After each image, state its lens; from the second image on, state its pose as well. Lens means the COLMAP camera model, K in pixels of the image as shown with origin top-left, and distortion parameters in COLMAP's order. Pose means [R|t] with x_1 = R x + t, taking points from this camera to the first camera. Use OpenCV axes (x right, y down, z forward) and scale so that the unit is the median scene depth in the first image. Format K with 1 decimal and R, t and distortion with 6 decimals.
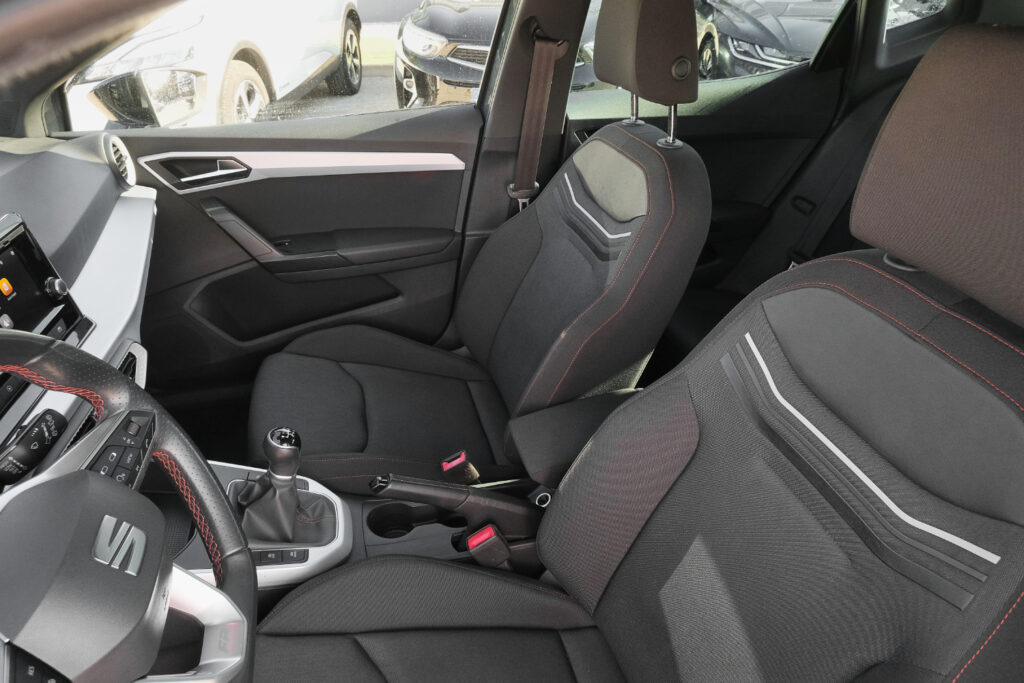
lens RADIAL K [[648.1, 0, 508.1], [0, 648.1, 341.9], [0, 0, 1]] dist [0.003378, 0.003586]
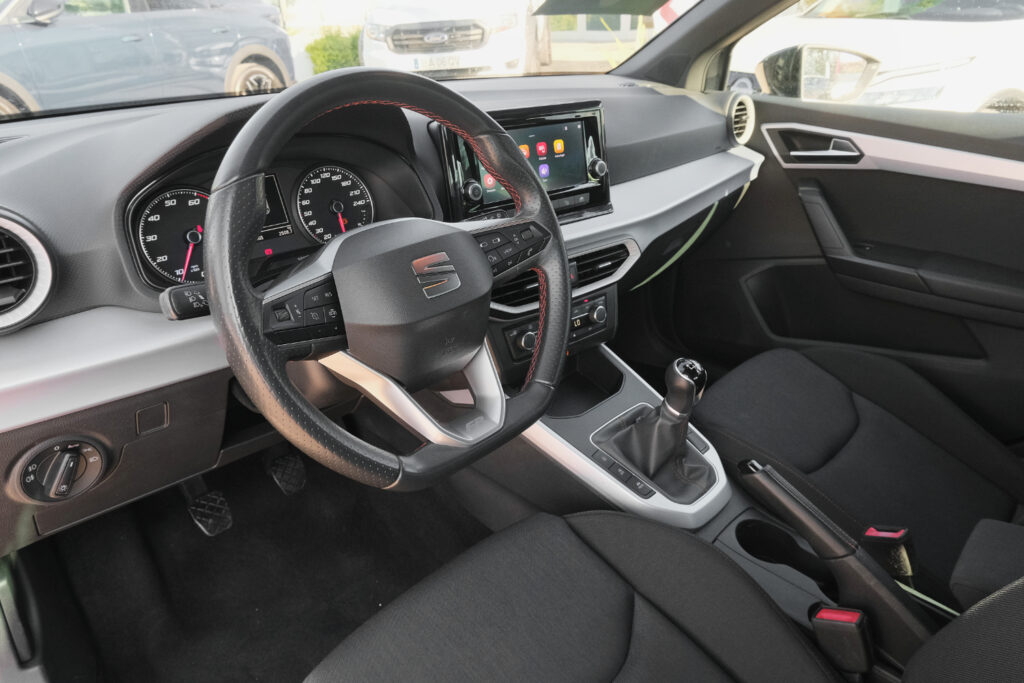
lens RADIAL K [[693.7, 0, 514.6], [0, 693.7, 337.1], [0, 0, 1]] dist [-0.000532, 0.006692]
pose [[0.531215, 0.352563, -0.770396, 0.179350], [-0.447151, 0.889016, 0.098522, 0.080719], [0.719630, 0.292147, 0.629907, 0.120891]]
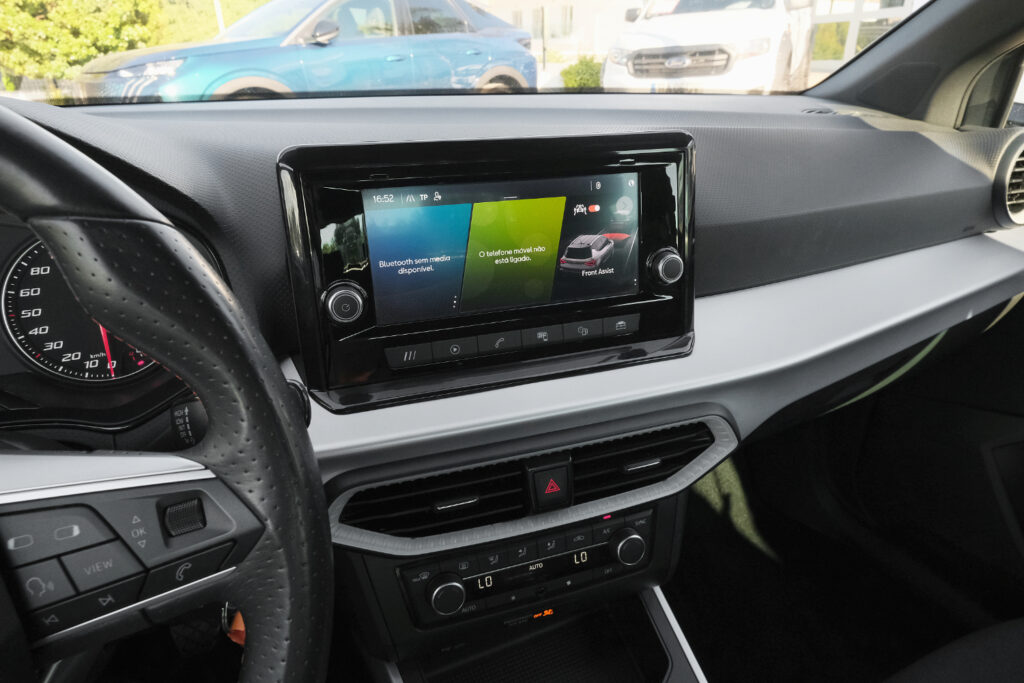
lens RADIAL K [[655.9, 0, 519.7], [0, 655.9, 337.4], [0, 0, 1]] dist [-0.000174, 0.001170]
pose [[0.203883, 0.396783, -0.894983, -0.104336], [-0.524988, 0.815938, 0.242144, -0.064756], [0.826329, 0.420486, 0.374662, 0.429833]]
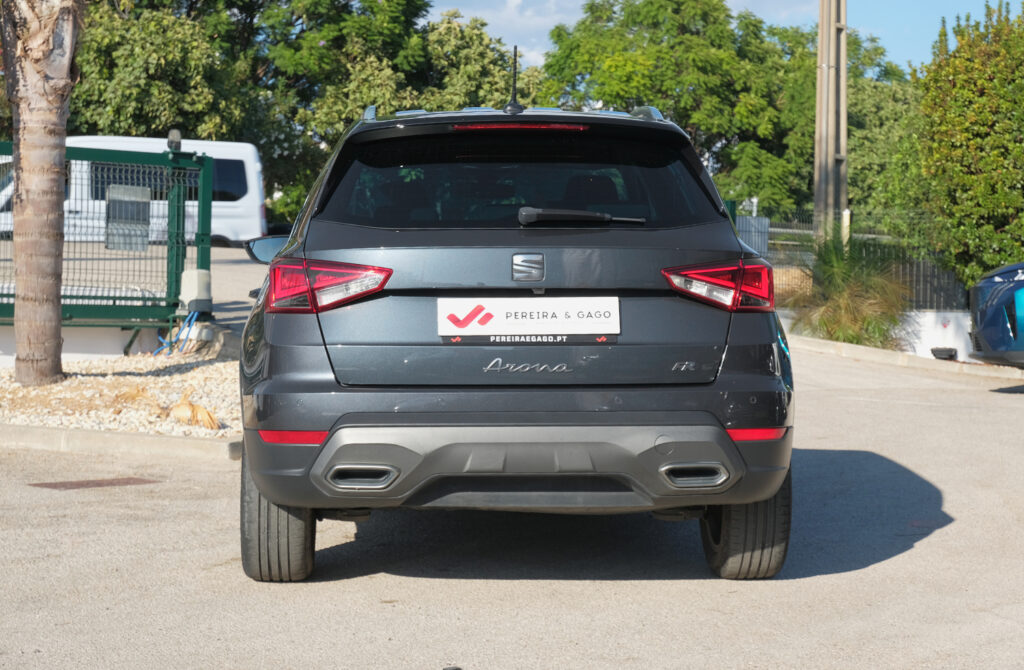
lens RADIAL K [[2022.0, 0, 512.0], [0, 2022.0, 335.0], [0, 0, 1]] dist [0.017539, -0.411438]
pose [[-0.692677, 0.014410, -0.721104, 5.734871], [-0.395409, 0.828575, 0.396379, -2.352888], [0.603201, 0.559693, -0.568236, 4.279503]]
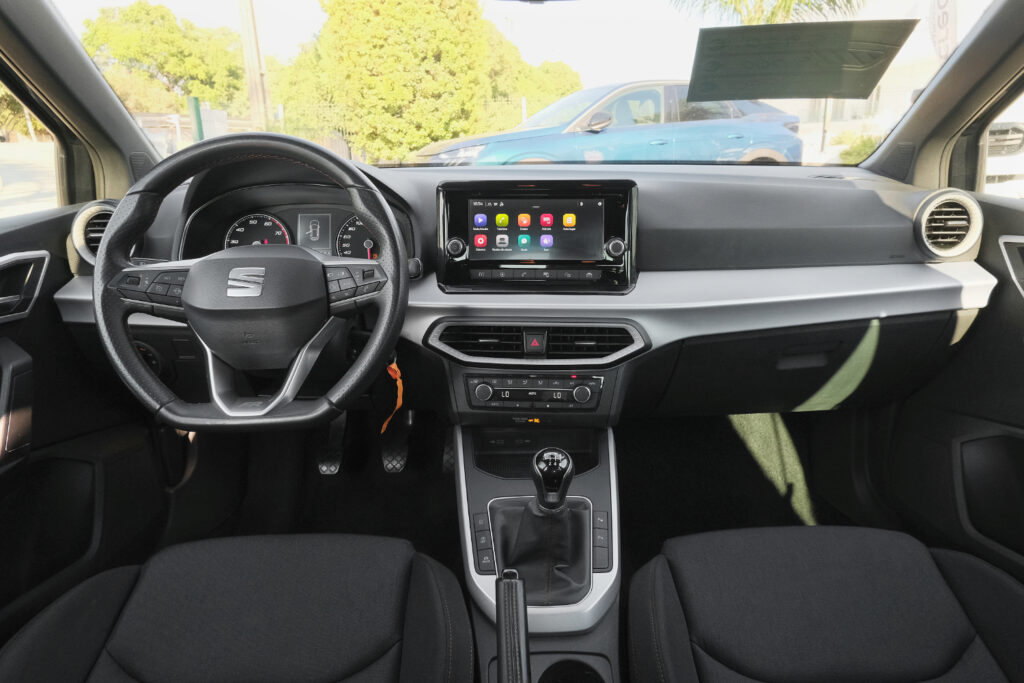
lens RADIAL K [[643.5, 0, 506.5], [0, 643.5, 335.4], [0, 0, 1]] dist [0.005196, 0.001917]
pose [[-0.223312, 0.294052, -0.929336, 0.266803], [-0.507999, 0.778589, 0.368423, -0.172094], [0.831906, 0.554375, -0.024490, 0.588030]]
